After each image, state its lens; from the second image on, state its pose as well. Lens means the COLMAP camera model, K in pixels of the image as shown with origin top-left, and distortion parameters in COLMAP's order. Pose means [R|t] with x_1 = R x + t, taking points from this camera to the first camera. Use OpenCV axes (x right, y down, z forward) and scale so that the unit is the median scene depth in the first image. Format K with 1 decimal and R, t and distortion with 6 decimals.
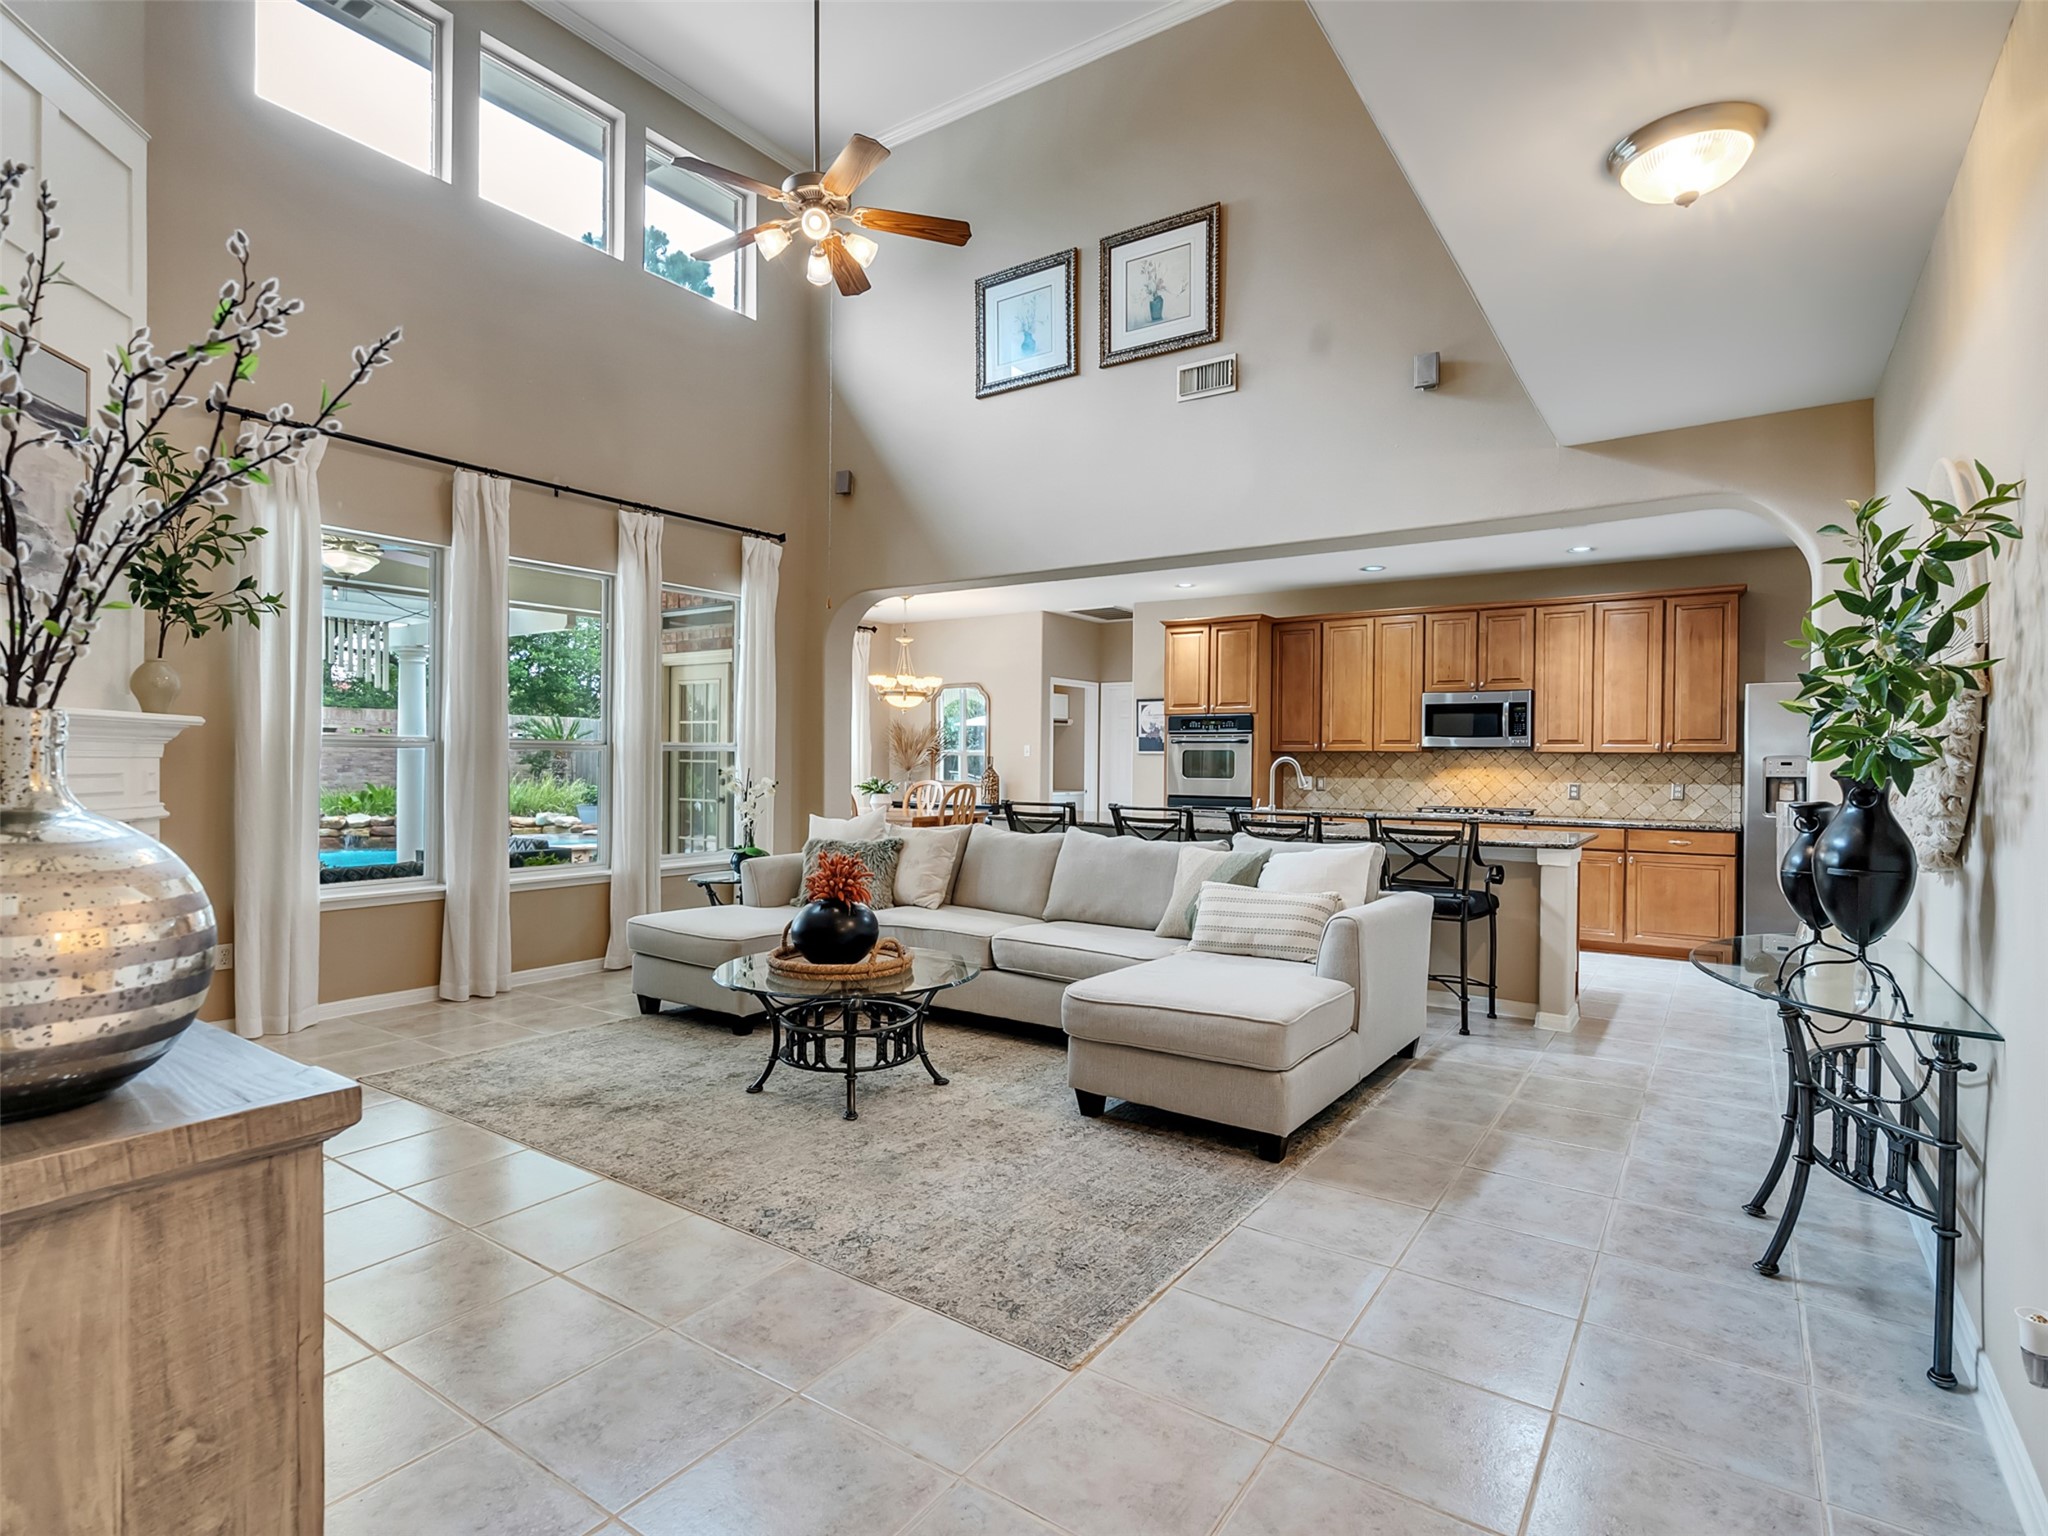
lens RADIAL K [[1046.1, 0, 1012.5], [0, 1046.1, 761.2], [0, 0, 1]] dist [-0.004263, 0.003651]
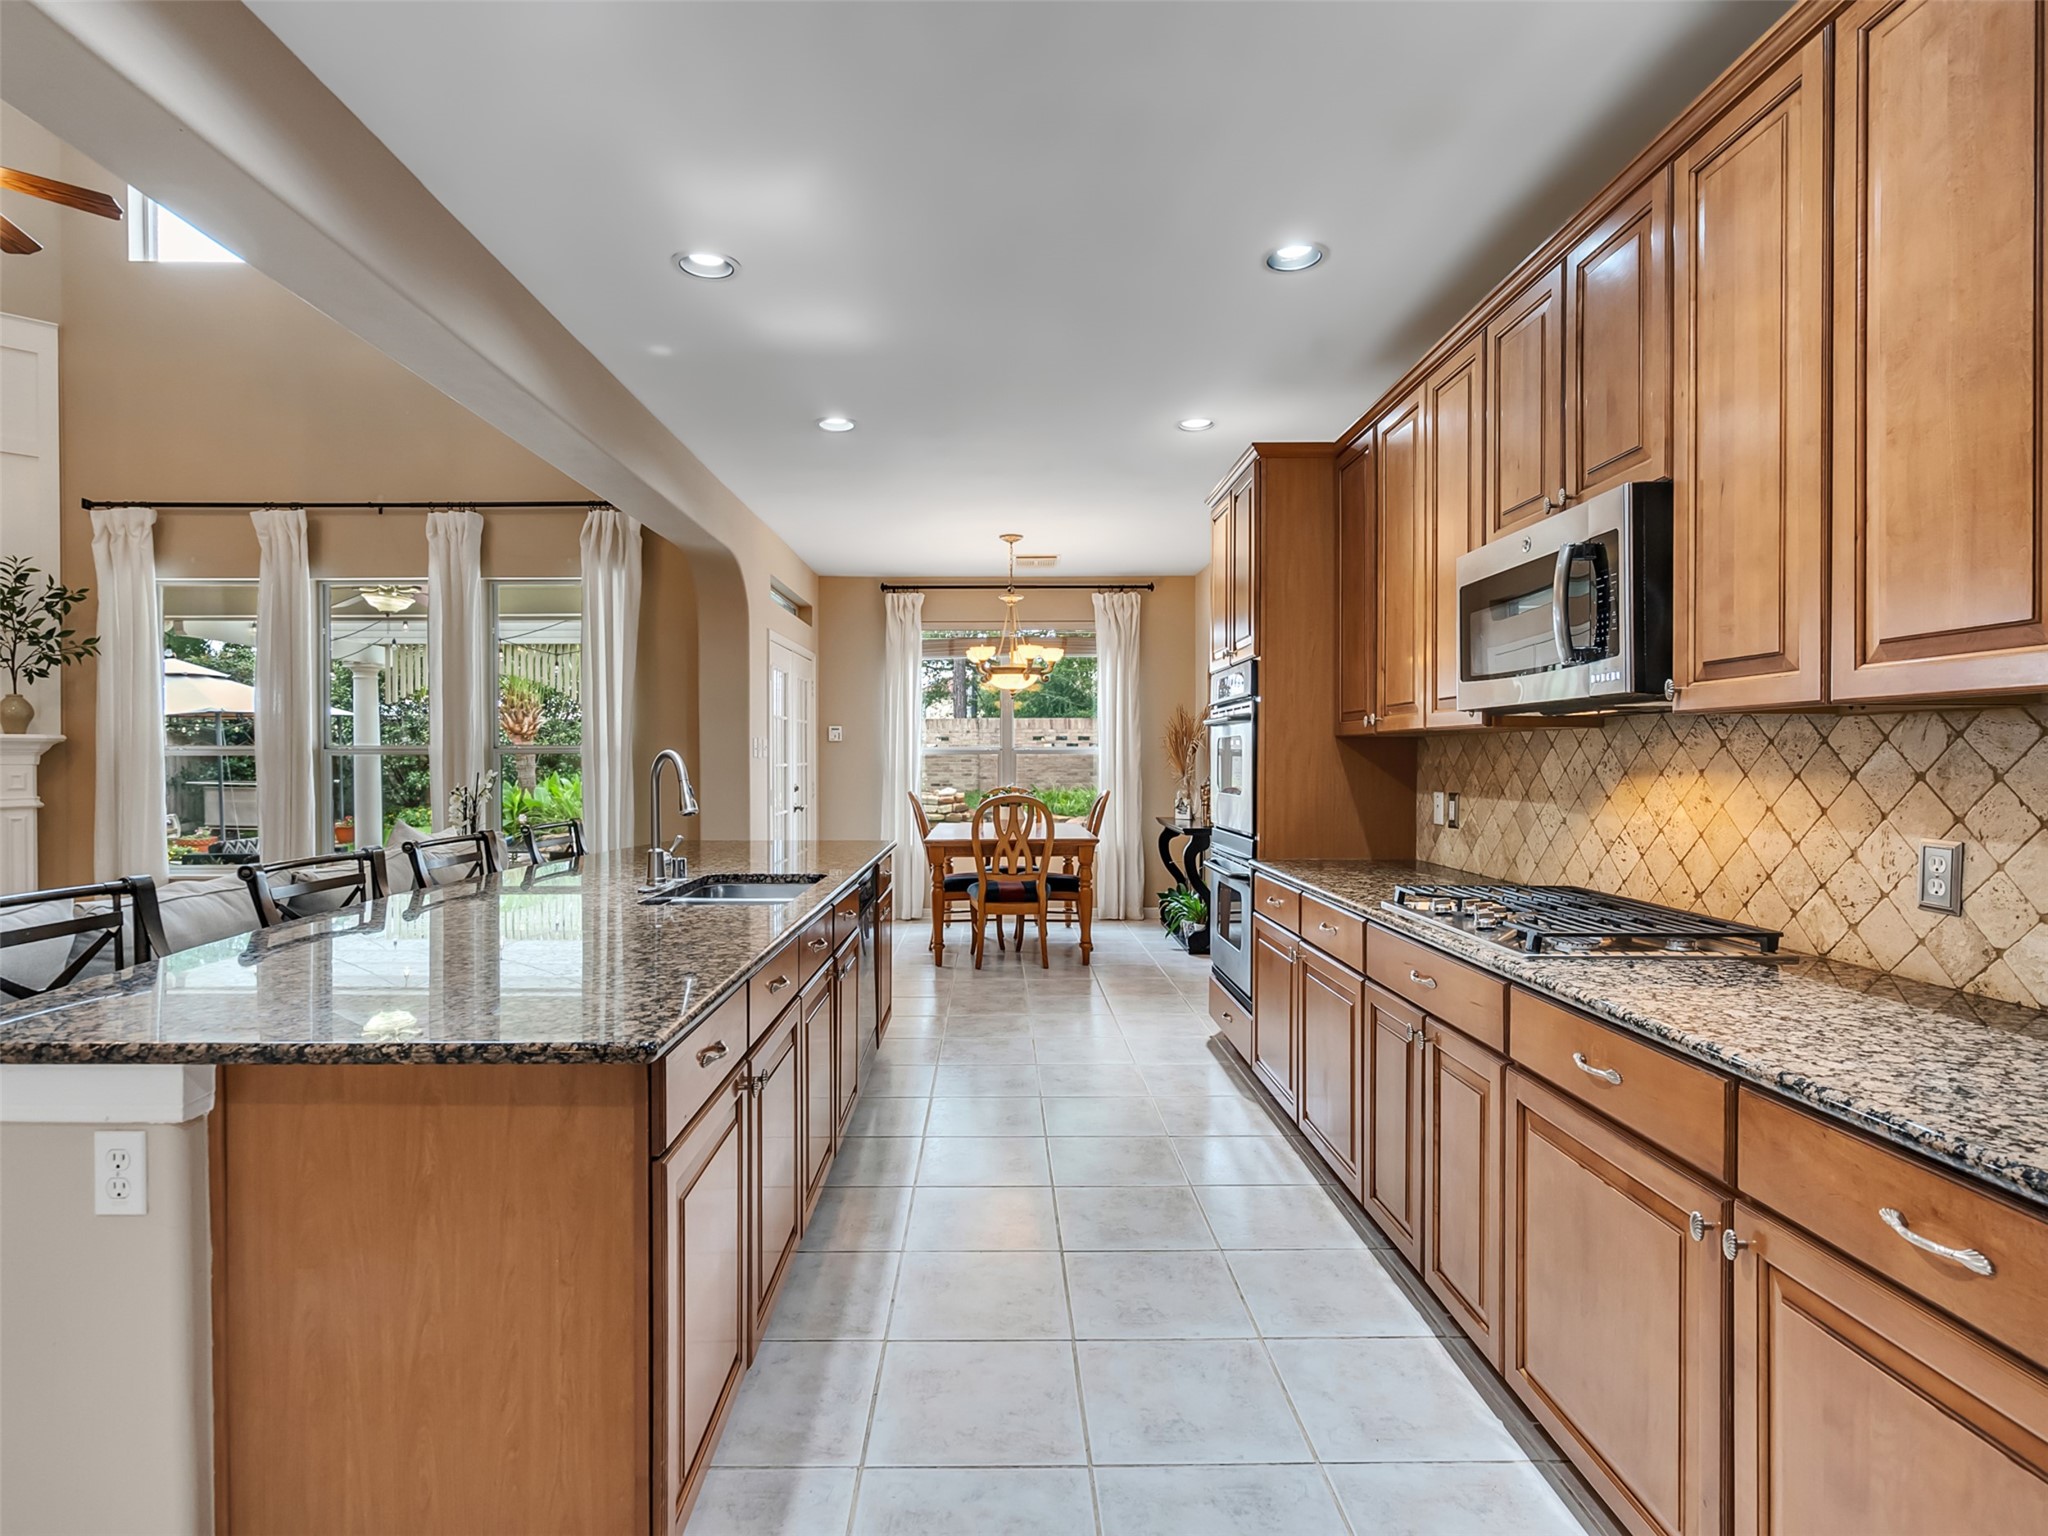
lens RADIAL K [[1046.1, 0, 1004.3], [0, 1046.1, 765.2], [0, 0, 1]] dist [-0.004263, 0.003651]
pose [[0.577740, -0.004786, -0.816207, 0.647065], [0.005088, 0.999984, -0.002261, 0.004428], [0.816205, -0.002847, 0.577755, 0.745782]]
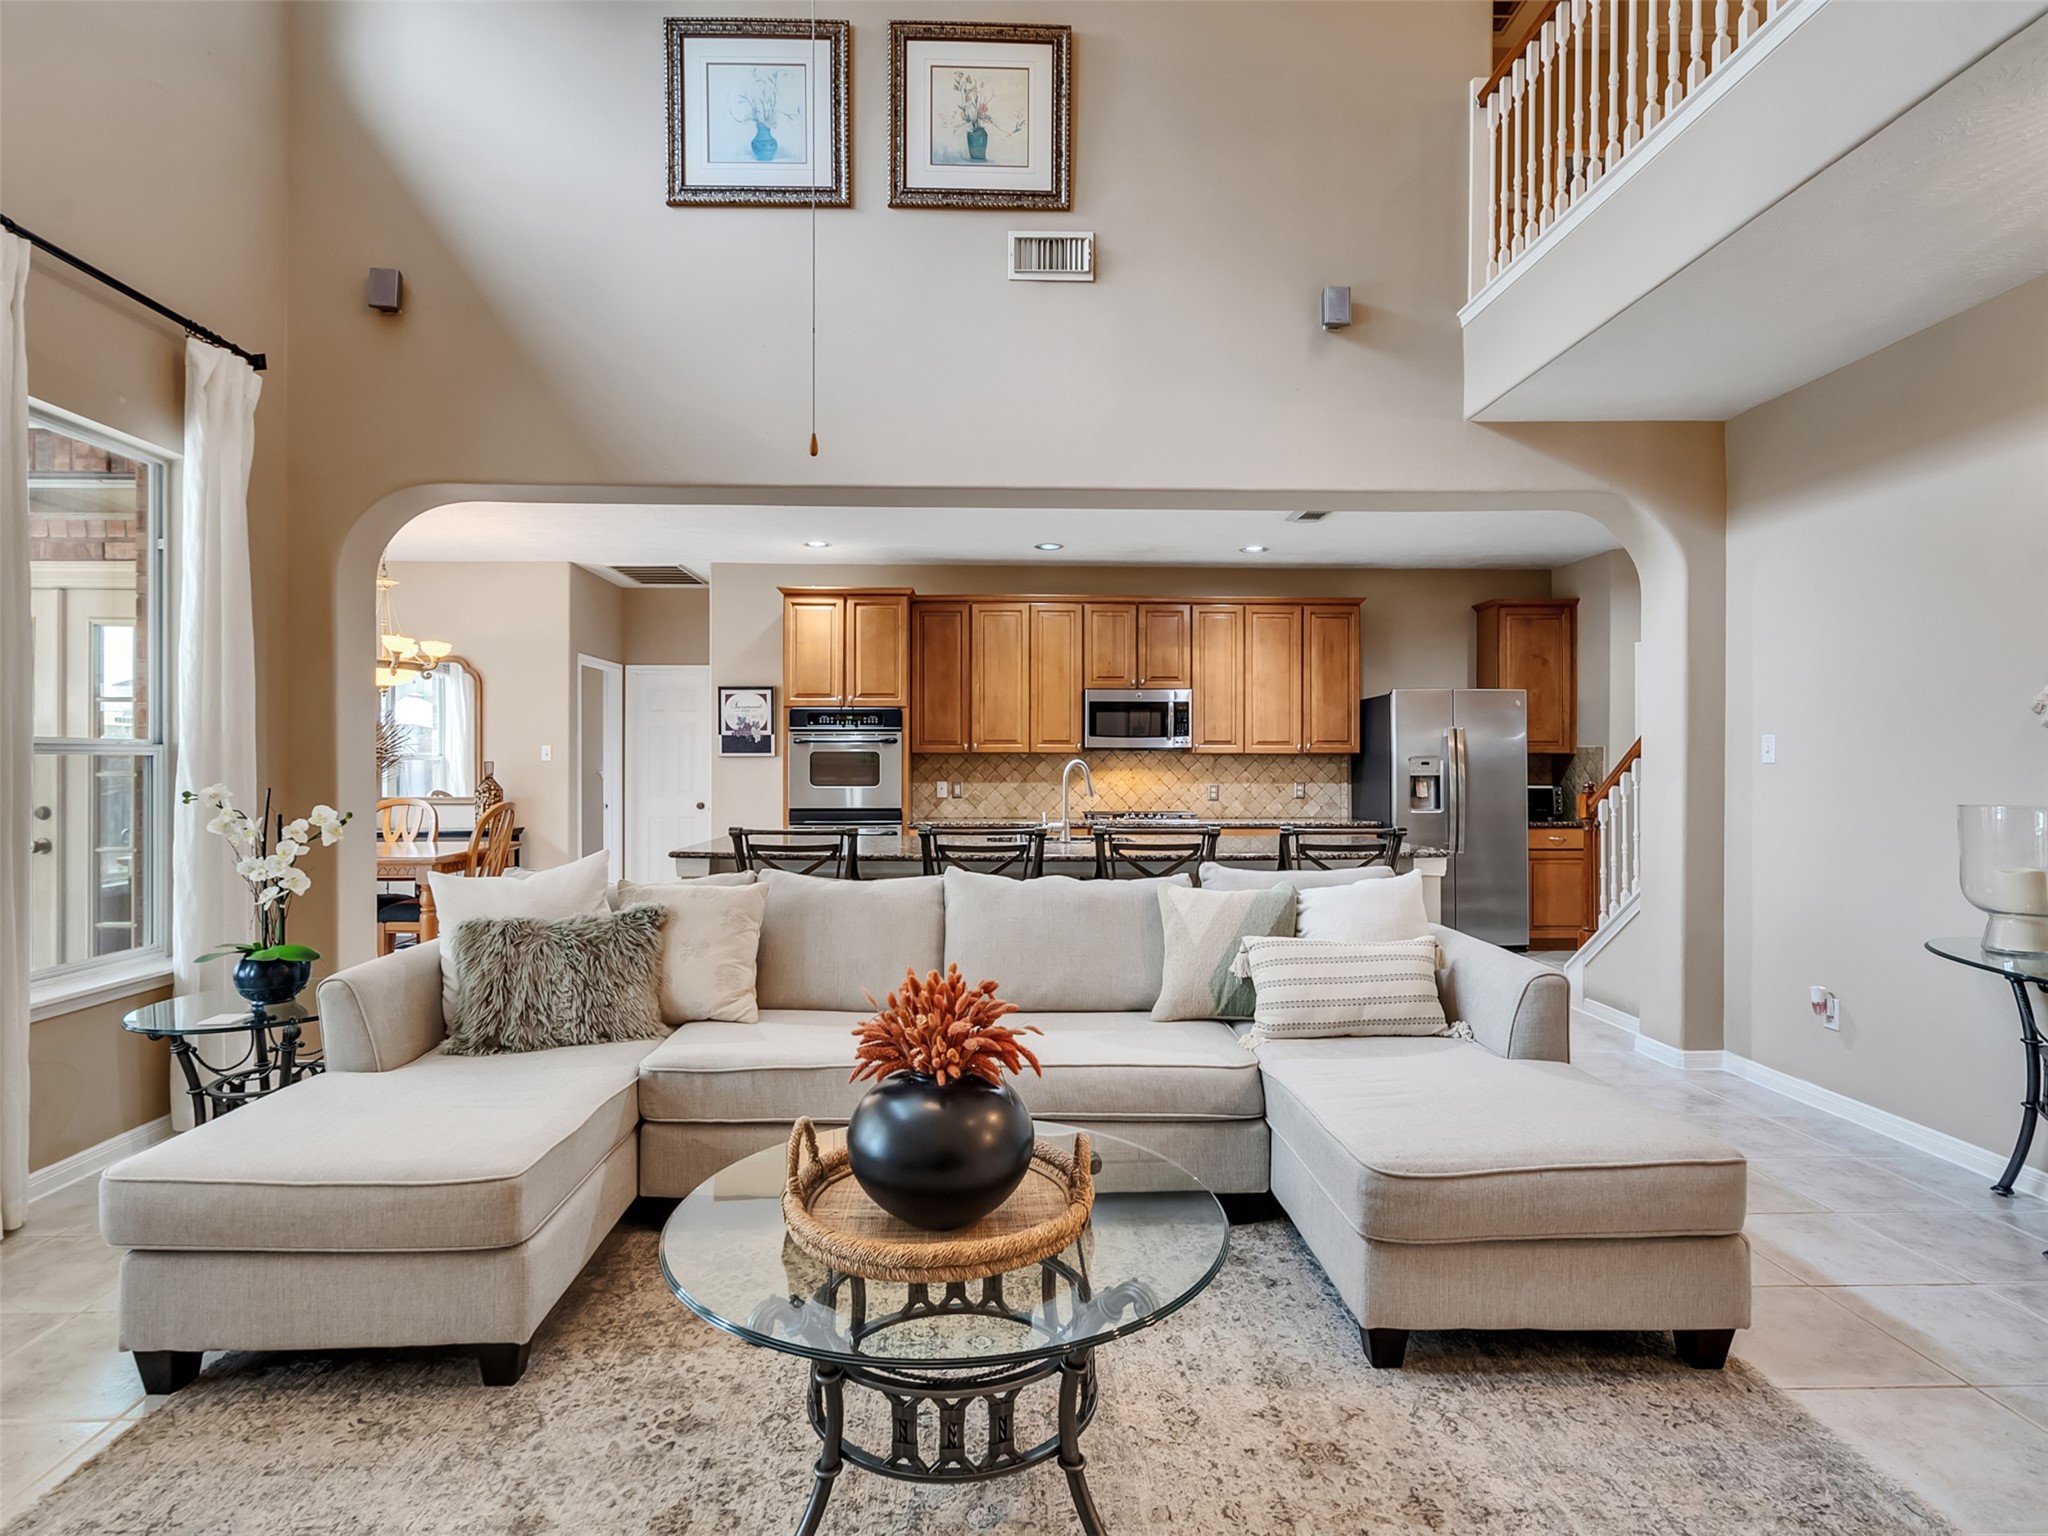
lens RADIAL K [[1046.1, 0, 1018.2], [0, 1046.1, 764.5], [0, 0, 1]] dist [-0.004263, 0.003651]
pose [[0.804732, -0.008426, 0.593579, -0.222724], [0.007405, 0.999964, 0.004156, -0.003427], [-0.593592, 0.001051, 0.804765, 0.323773]]
